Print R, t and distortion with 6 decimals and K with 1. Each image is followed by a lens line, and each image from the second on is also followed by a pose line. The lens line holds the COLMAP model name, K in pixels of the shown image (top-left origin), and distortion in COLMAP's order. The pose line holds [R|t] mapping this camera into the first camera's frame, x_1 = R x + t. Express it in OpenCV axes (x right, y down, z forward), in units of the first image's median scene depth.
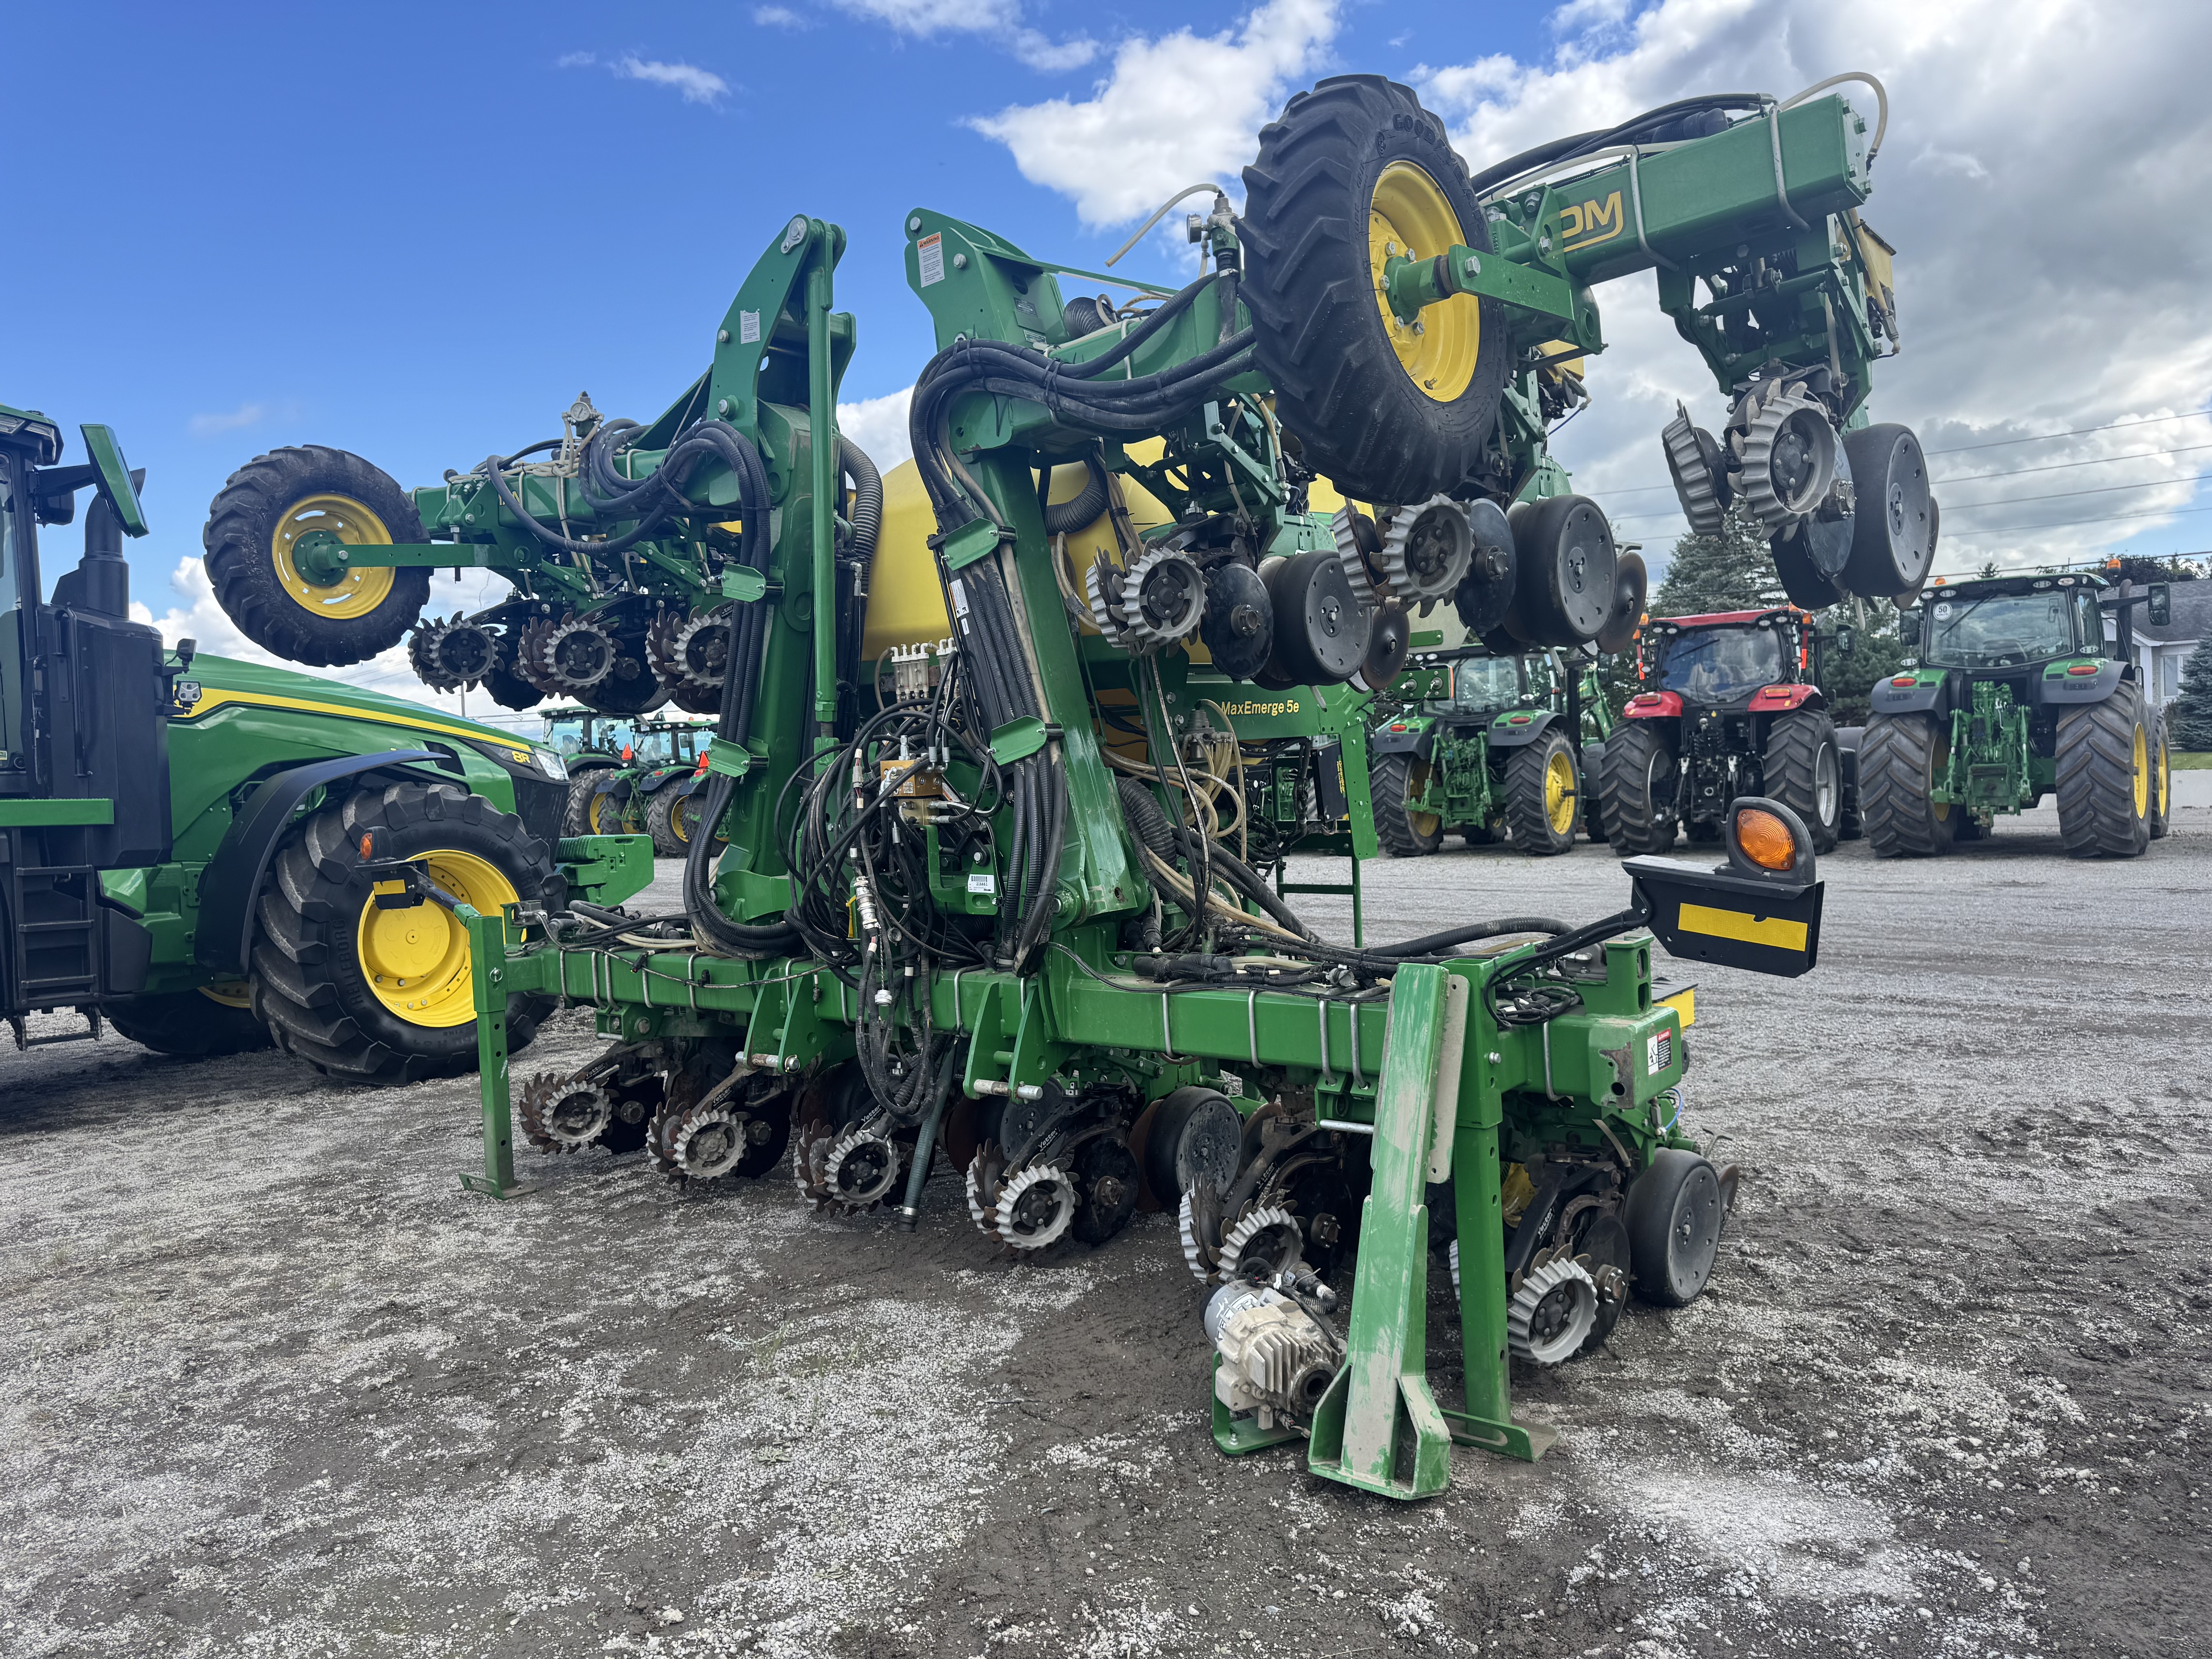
lens RADIAL K [[1581.4, 0, 1106.0], [0, 1581.4, 829.5], [0, 0, 1]] dist [-0.011283, -0.000703]
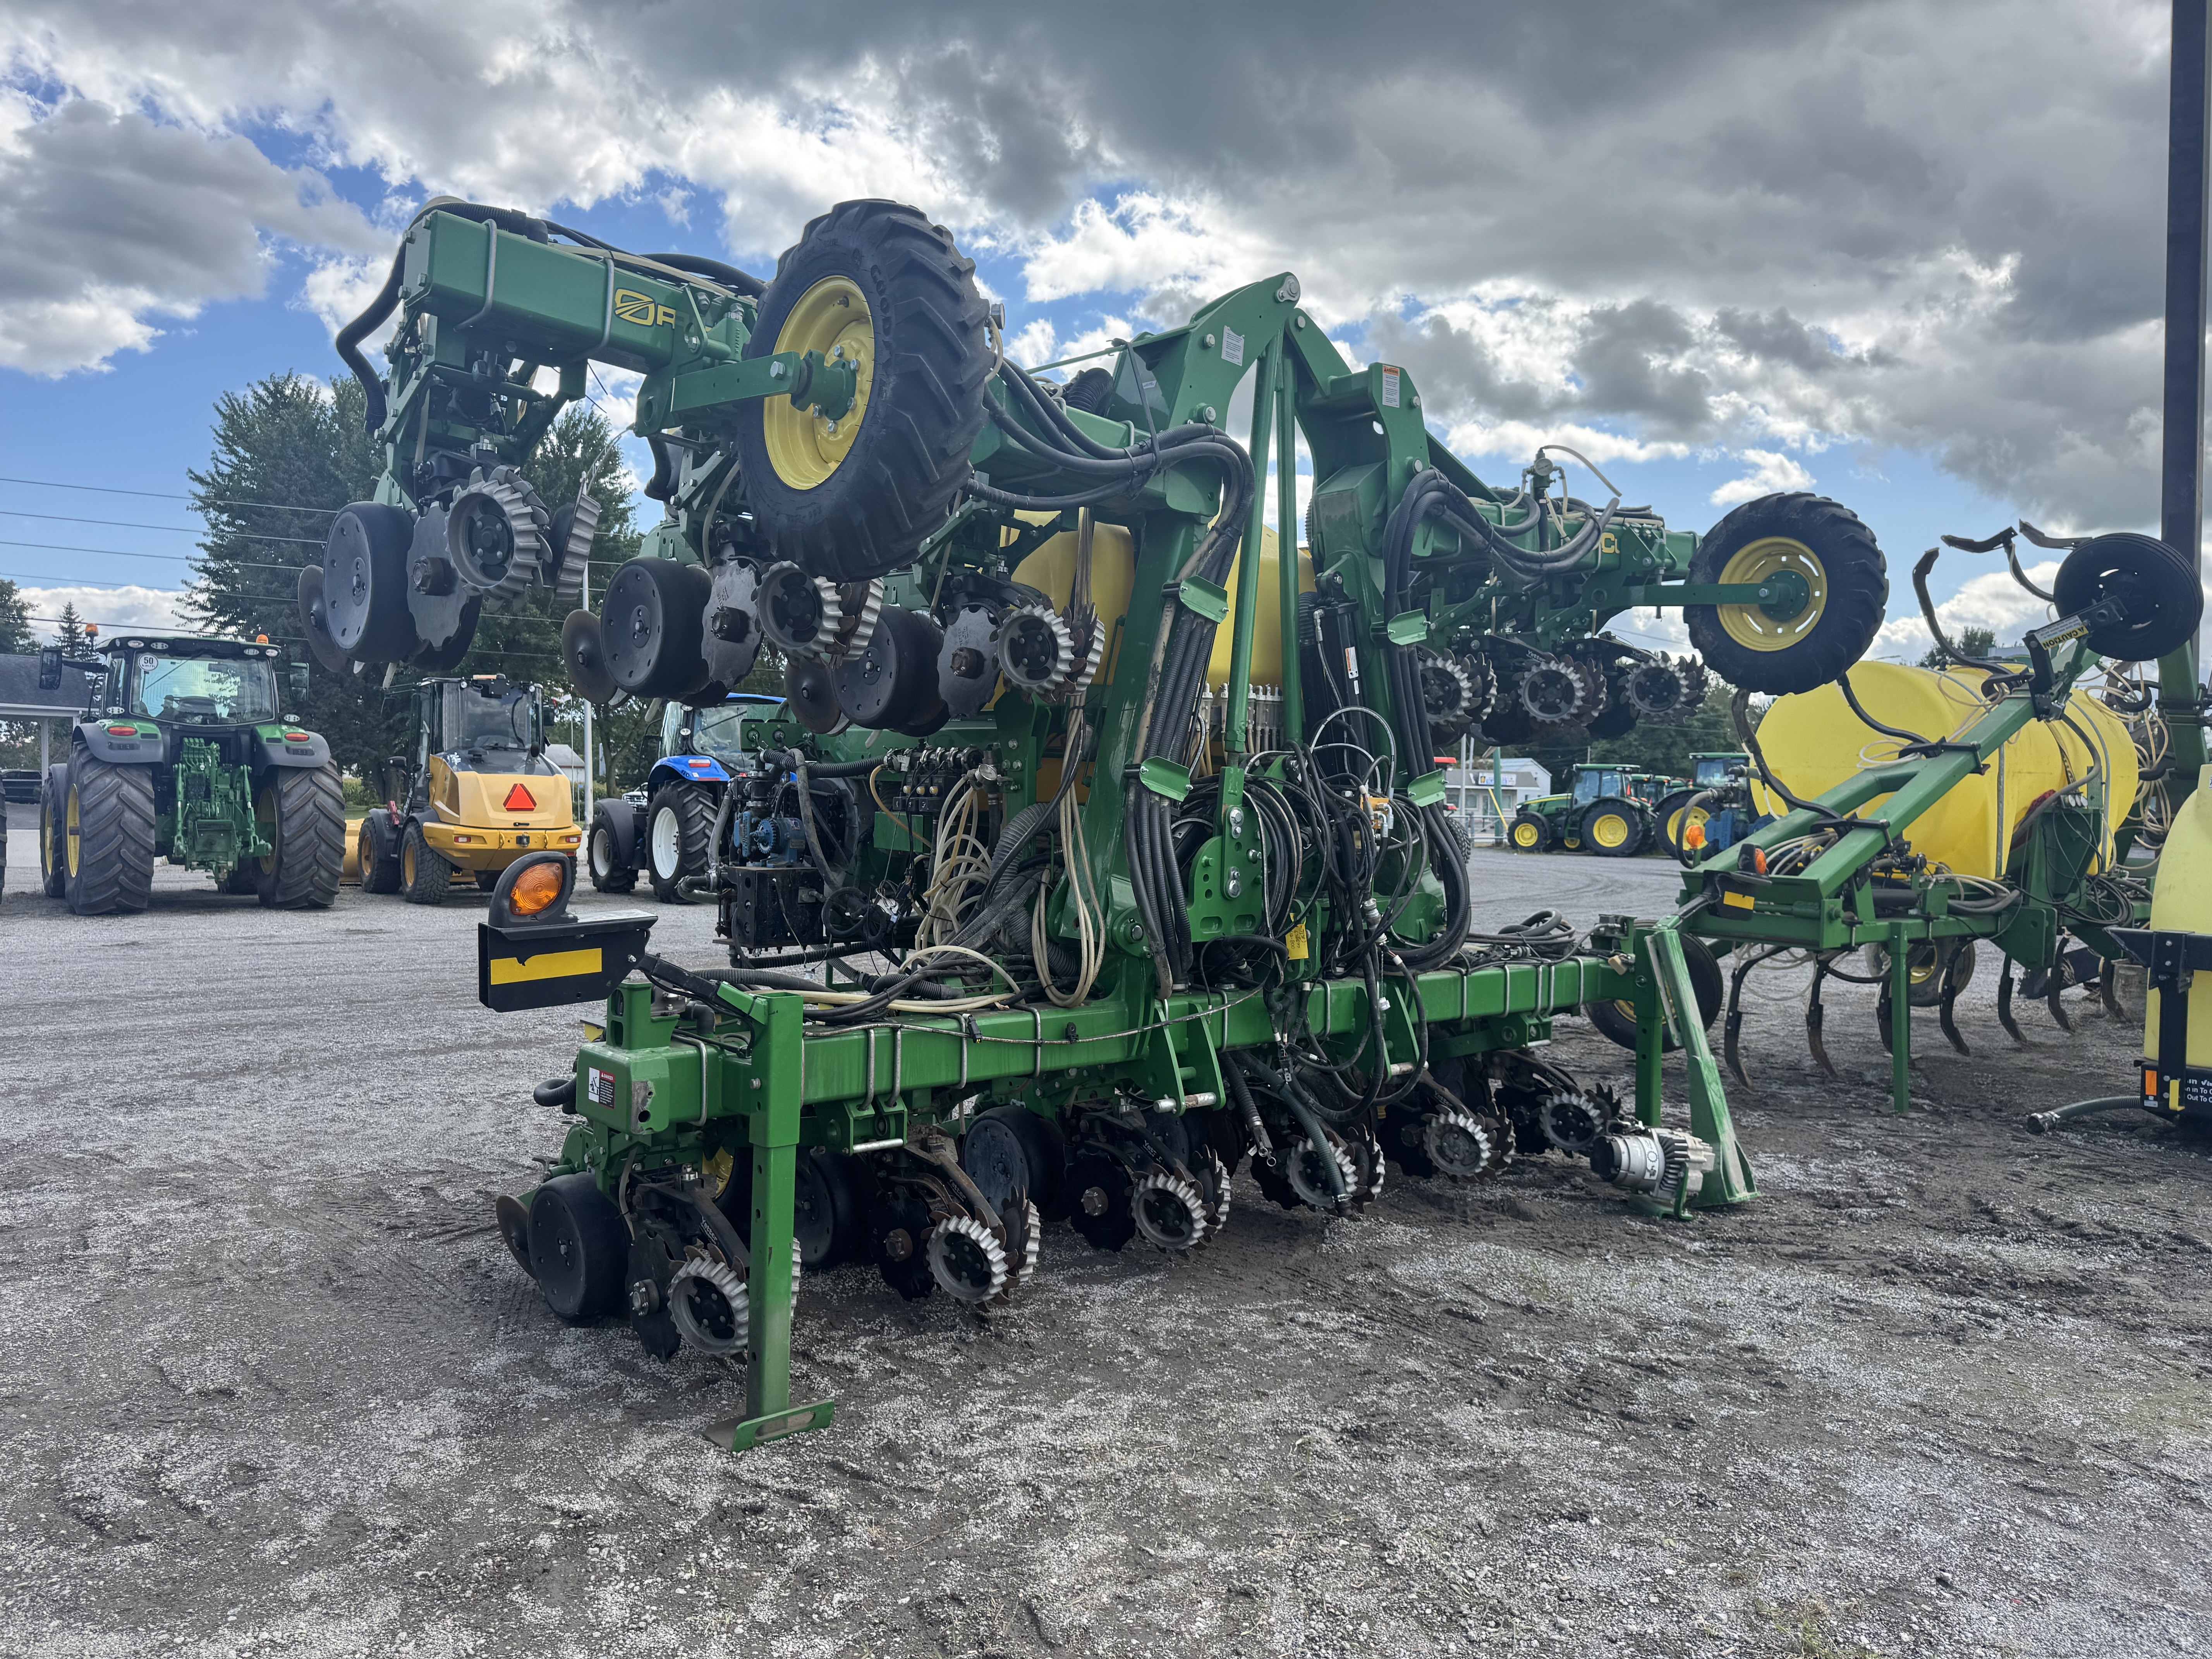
lens RADIAL K [[1581.4, 0, 1106.0], [0, 1581.4, 829.5], [0, 0, 1]] dist [-0.011283, -0.000703]
pose [[0.170947, 0.030301, 0.984814, -1.273944], [0.011622, 0.999395, -0.032767, 0.016372], [-0.985212, 0.017047, 0.170491, 0.977733]]
